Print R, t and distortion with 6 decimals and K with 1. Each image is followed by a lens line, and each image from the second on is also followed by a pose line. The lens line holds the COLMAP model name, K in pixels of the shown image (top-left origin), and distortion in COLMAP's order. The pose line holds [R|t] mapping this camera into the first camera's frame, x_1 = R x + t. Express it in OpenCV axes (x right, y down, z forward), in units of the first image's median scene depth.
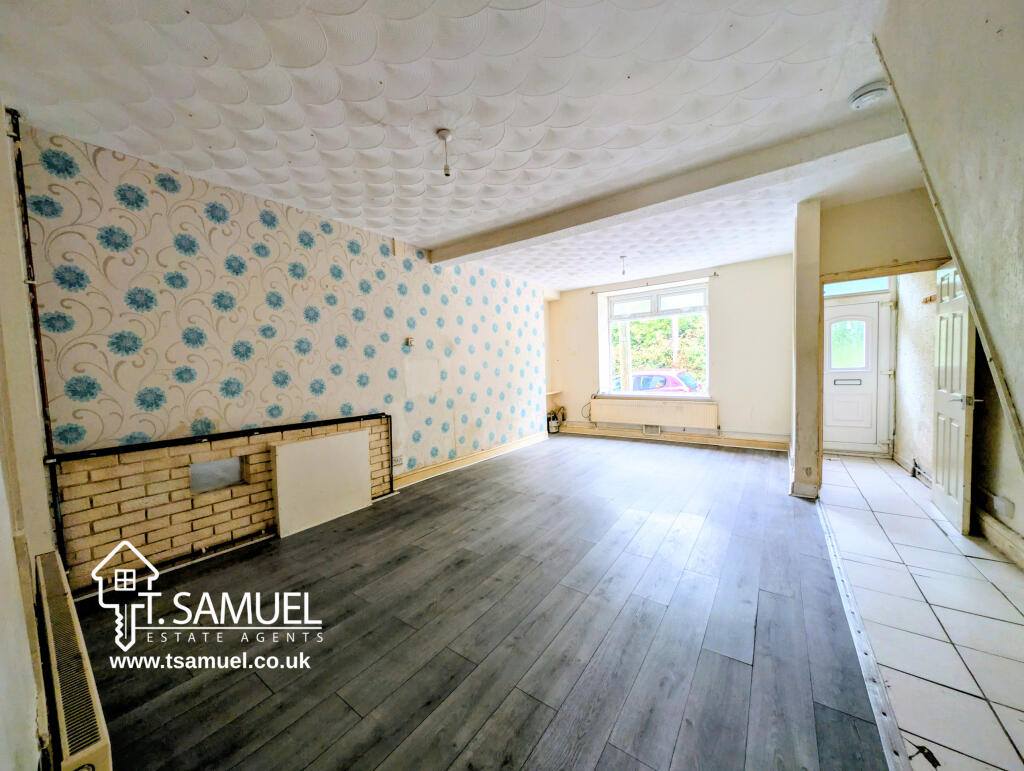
lens RADIAL K [[369.2, 0, 507.9], [0, 369.2, 389.4], [0, 0, 1]] dist [0.002181, -0.000075]
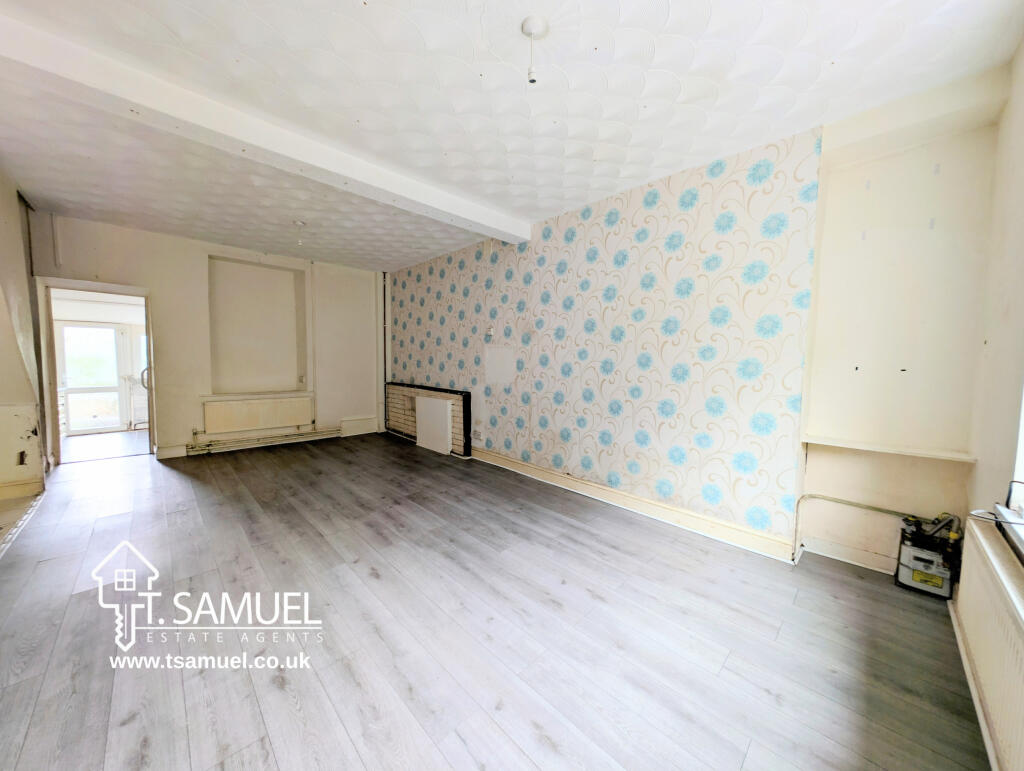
lens RADIAL K [[369.2, 0, 510.1], [0, 369.2, 381.4], [0, 0, 1]] dist [0.002181, -0.000075]
pose [[-0.172901, 0.099527, -0.979898, 0.803961], [-0.053897, 0.992435, 0.110310, -0.109330], [0.983463, 0.071887, -0.166229, 1.267449]]
